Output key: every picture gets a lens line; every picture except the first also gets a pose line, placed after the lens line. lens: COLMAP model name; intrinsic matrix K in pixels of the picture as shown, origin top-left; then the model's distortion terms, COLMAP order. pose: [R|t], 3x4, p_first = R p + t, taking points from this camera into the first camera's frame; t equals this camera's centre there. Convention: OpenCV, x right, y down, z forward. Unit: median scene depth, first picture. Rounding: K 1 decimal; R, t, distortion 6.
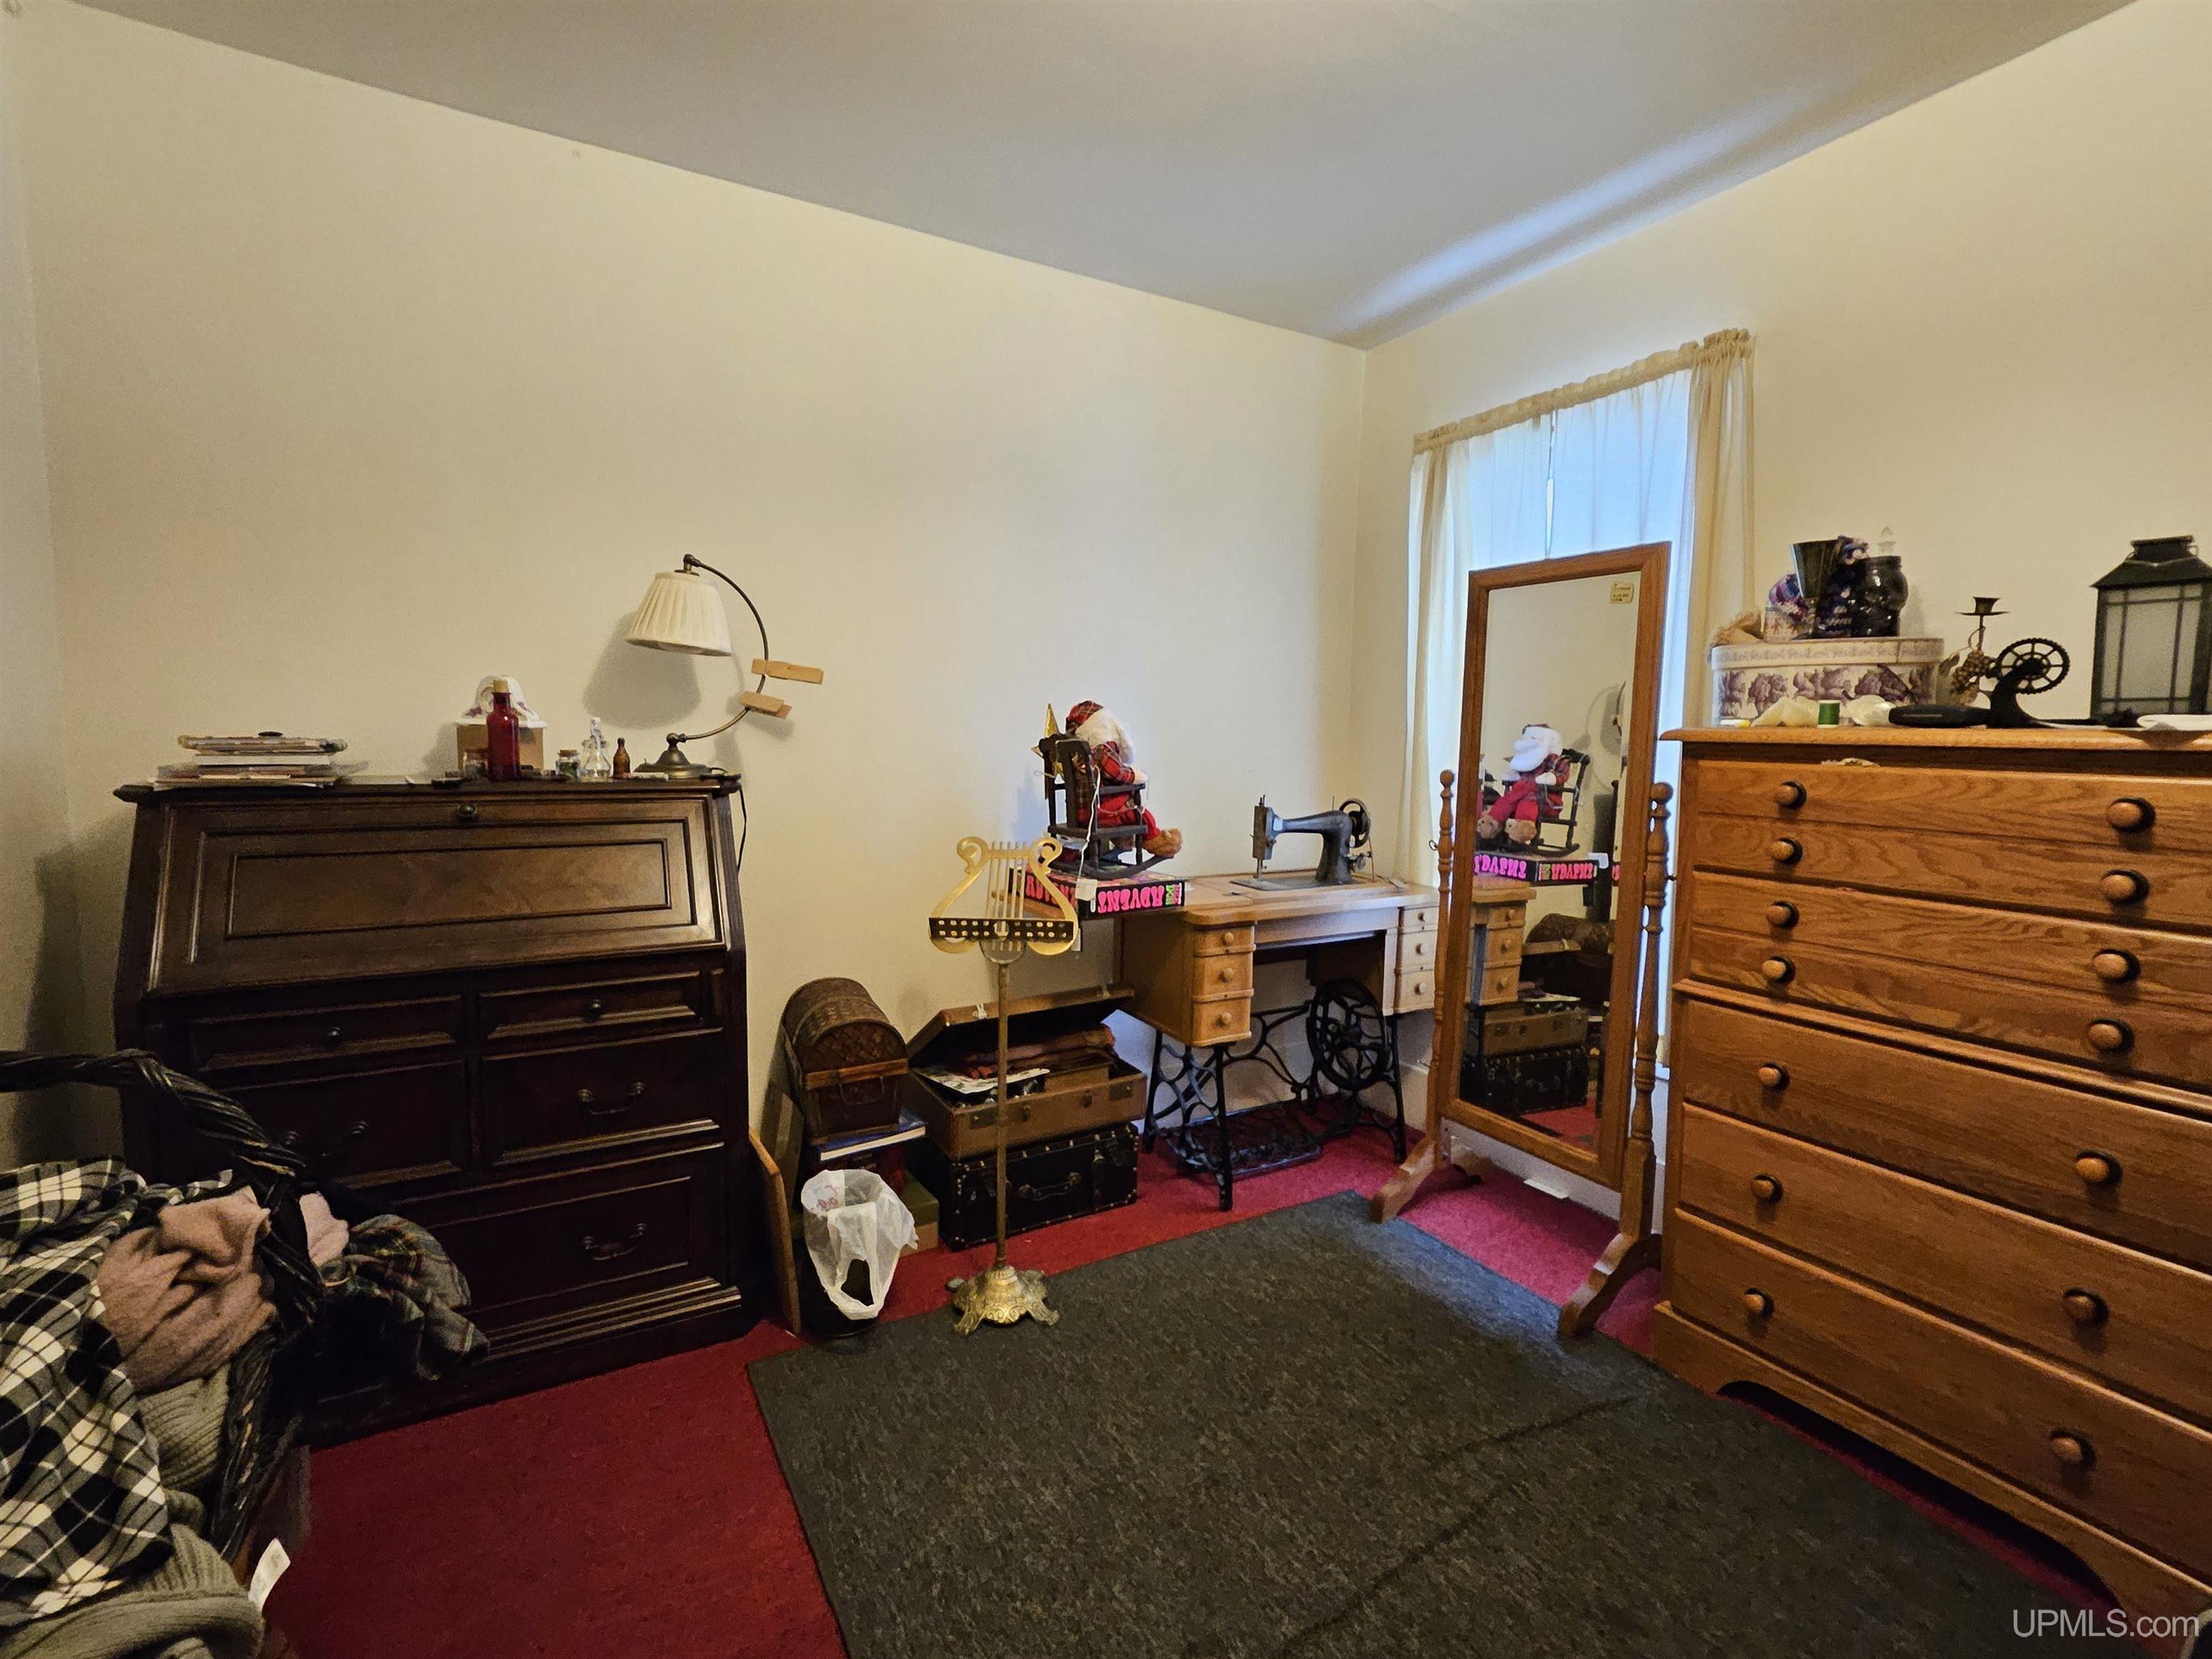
lens RADIAL K [[1008.0, 0, 1105.9], [0, 1008.0, 818.1], [0, 0, 1]] dist [-0.004228, 0.000444]
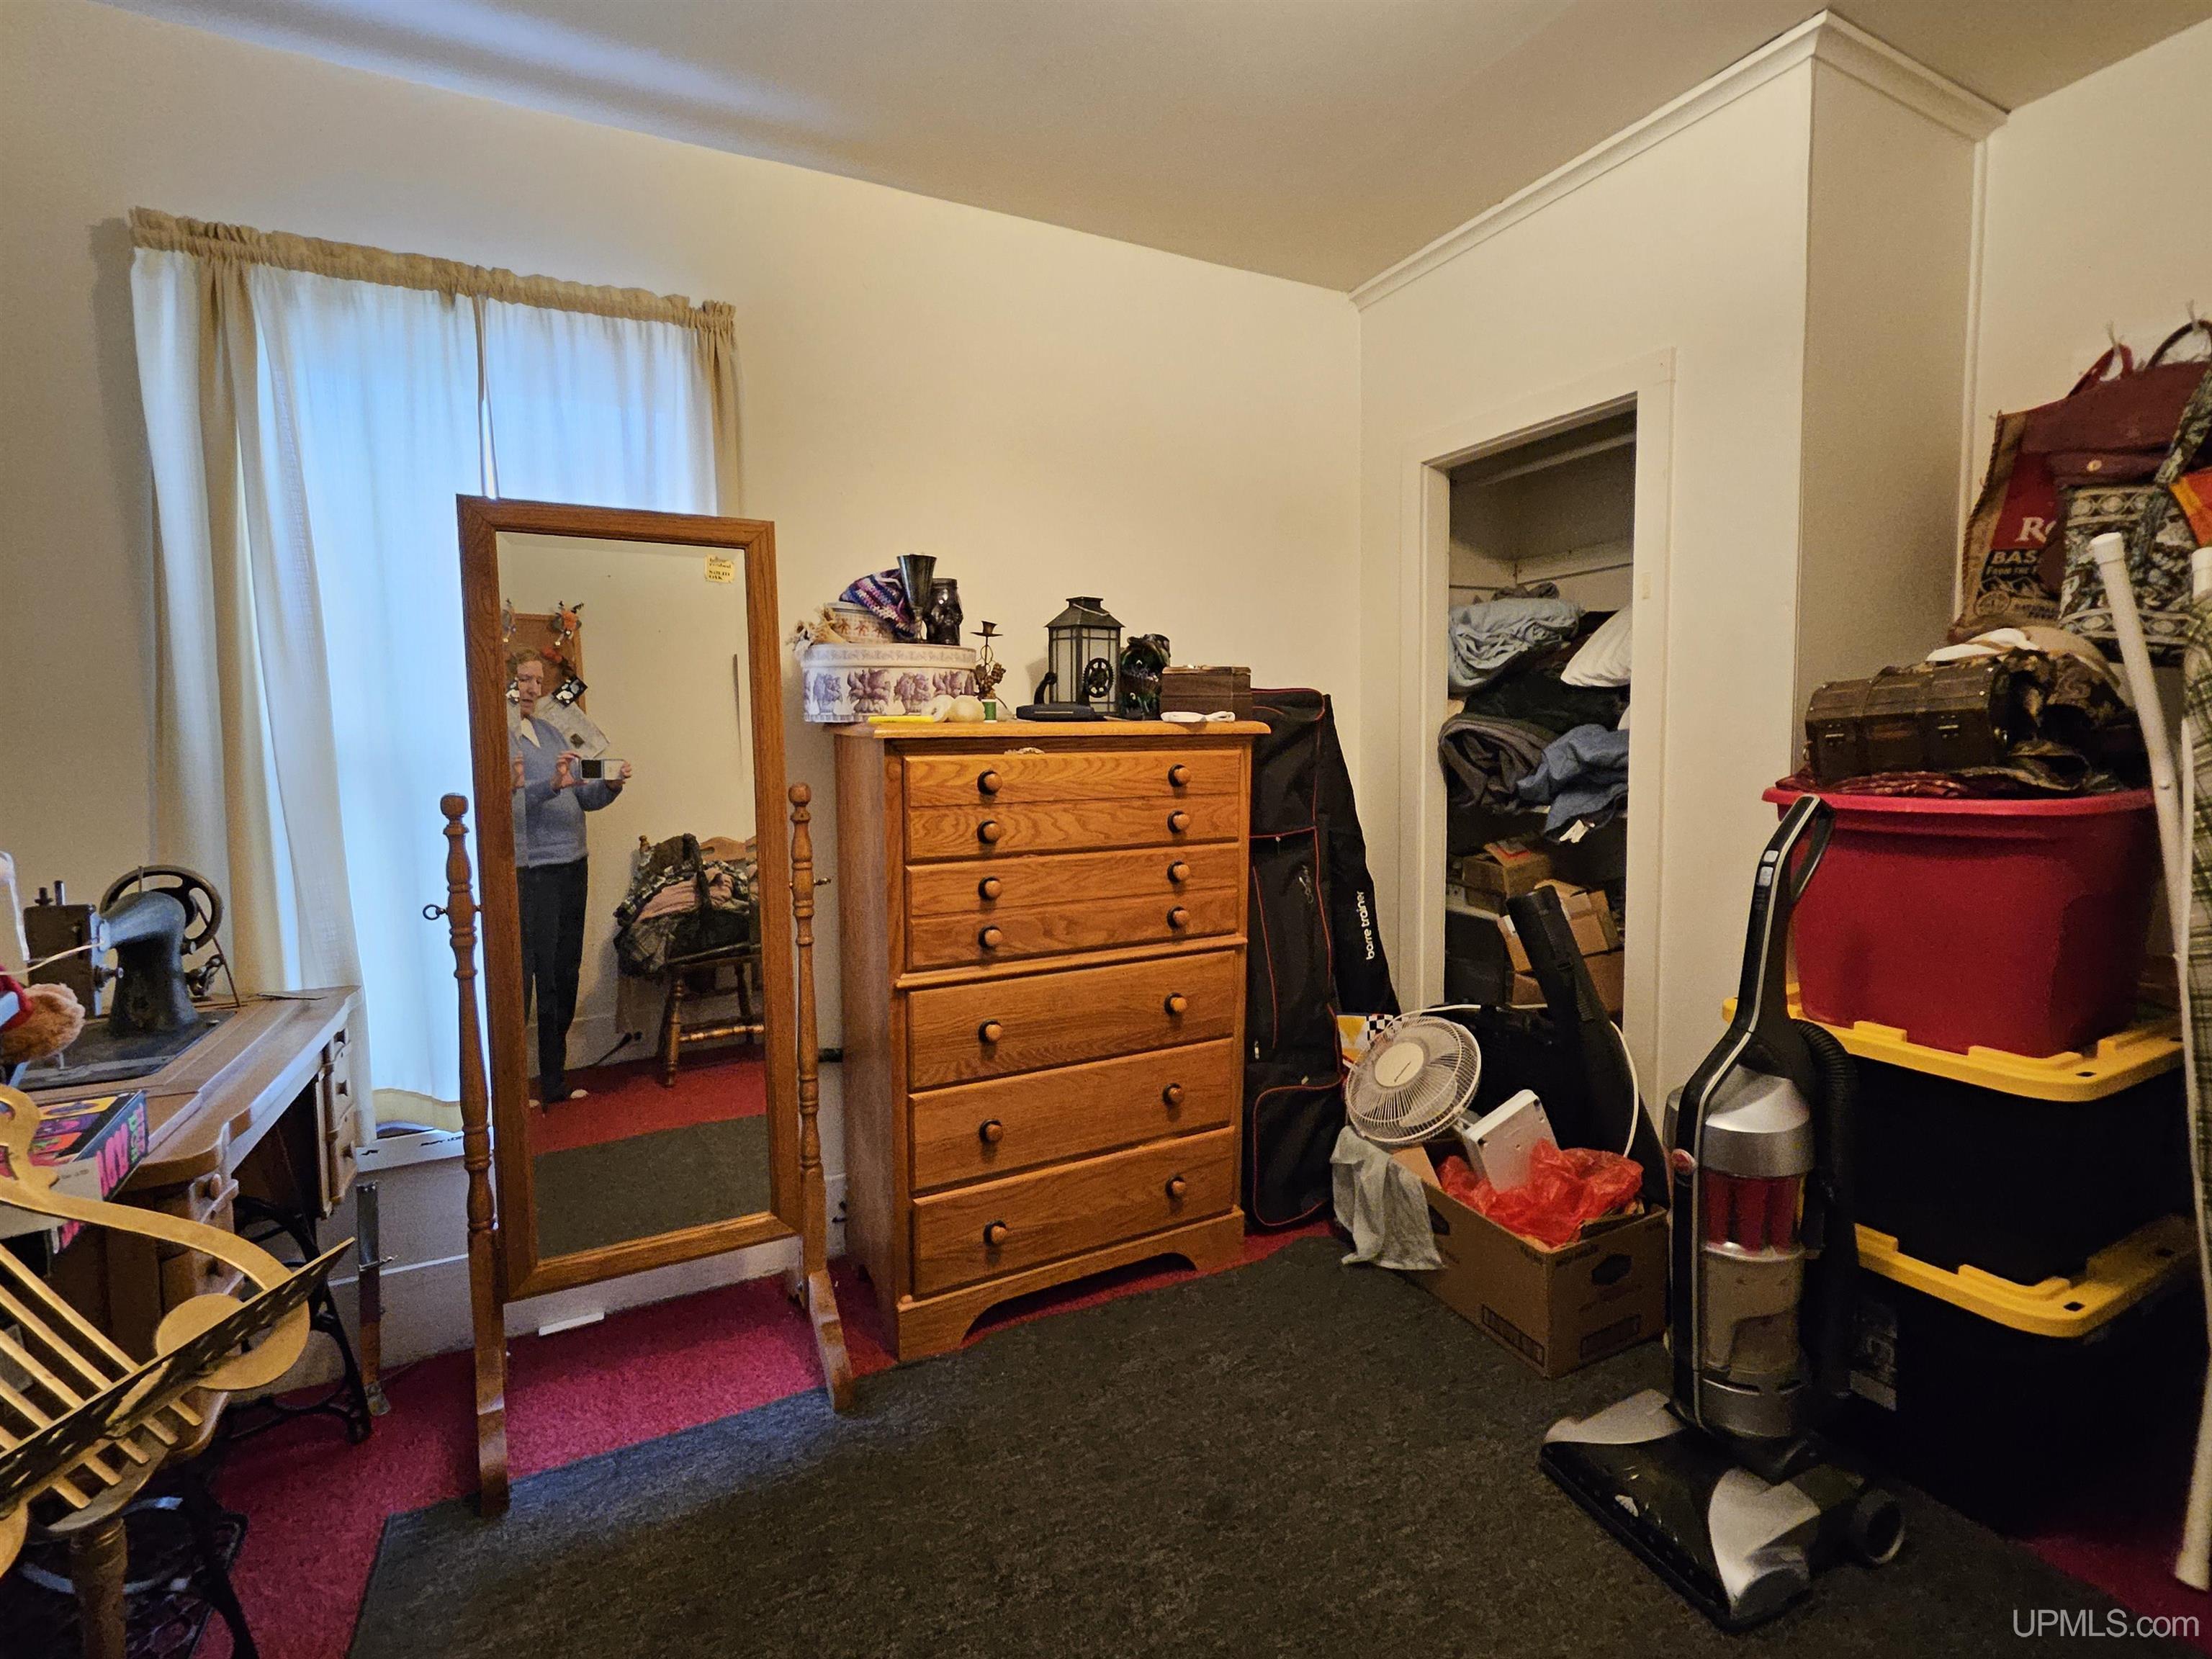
lens RADIAL K [[1008.0, 0, 1105.9], [0, 1008.0, 818.1], [0, 0, 1]] dist [-0.004228, 0.000444]
pose [[0.044937, -0.096853, 0.994284, -0.404526], [0.099321, 0.990791, 0.092024, -0.067727], [-0.994040, 0.094618, 0.054143, 0.737351]]
